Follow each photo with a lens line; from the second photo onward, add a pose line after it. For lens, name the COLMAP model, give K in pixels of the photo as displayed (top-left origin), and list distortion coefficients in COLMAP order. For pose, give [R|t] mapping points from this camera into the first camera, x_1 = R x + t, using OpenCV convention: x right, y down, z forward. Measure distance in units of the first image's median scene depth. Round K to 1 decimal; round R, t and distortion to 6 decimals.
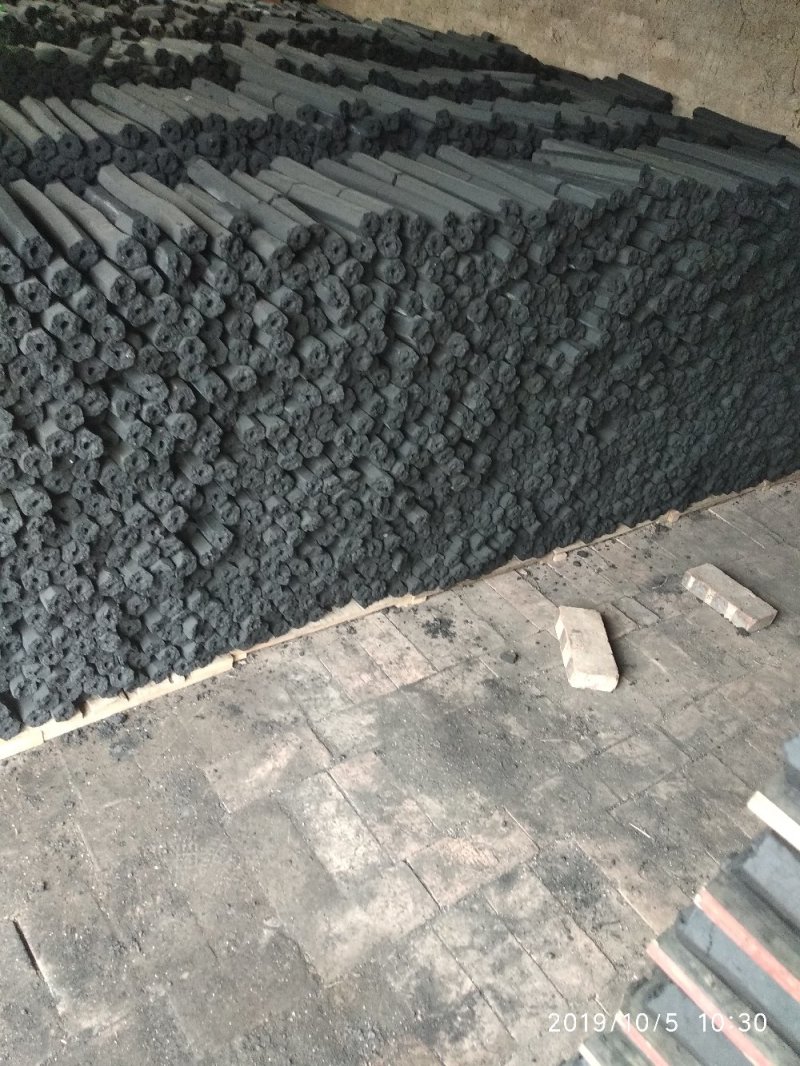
lens RADIAL K [[831.9, 0, 400.0], [0, 831.9, 533.0], [0, 0, 1]] dist [0.049379, -0.074128]
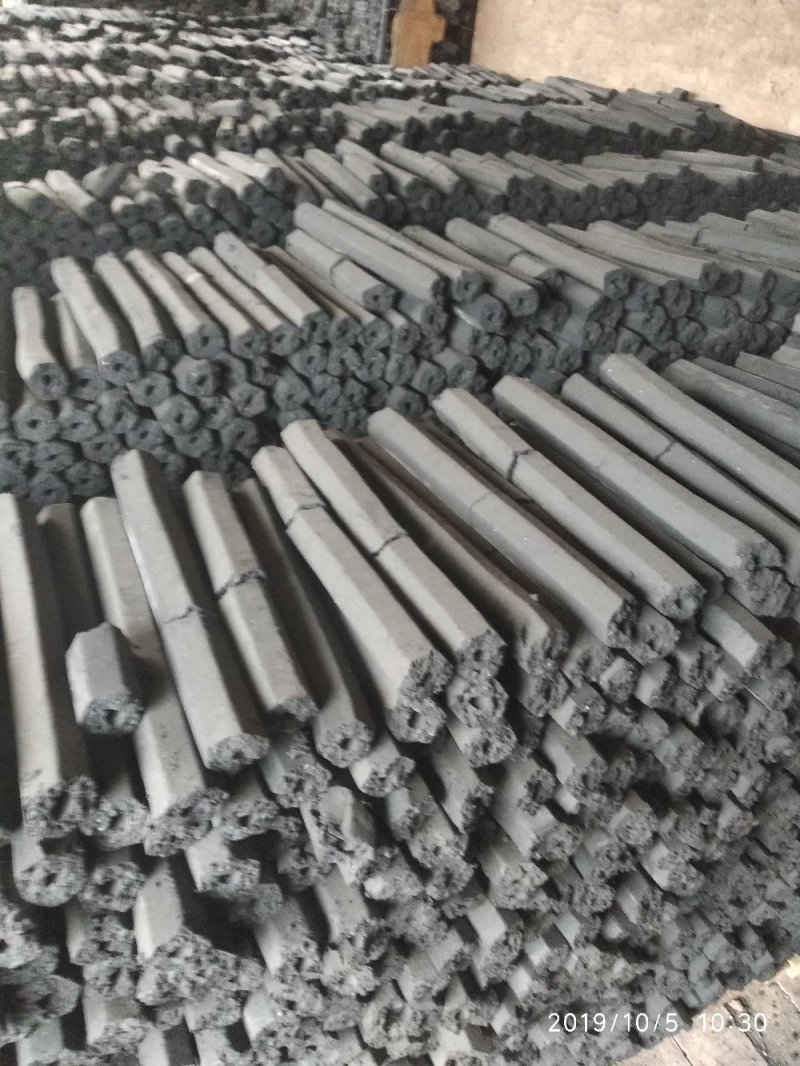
lens RADIAL K [[831.9, 0, 400.0], [0, 831.9, 533.0], [0, 0, 1]] dist [0.049379, -0.074128]
pose [[0.981343, 0.031055, -0.189739, 0.019841], [-0.037895, 0.998752, -0.032526, -0.306480], [0.188492, 0.039110, 0.981296, 0.416921]]
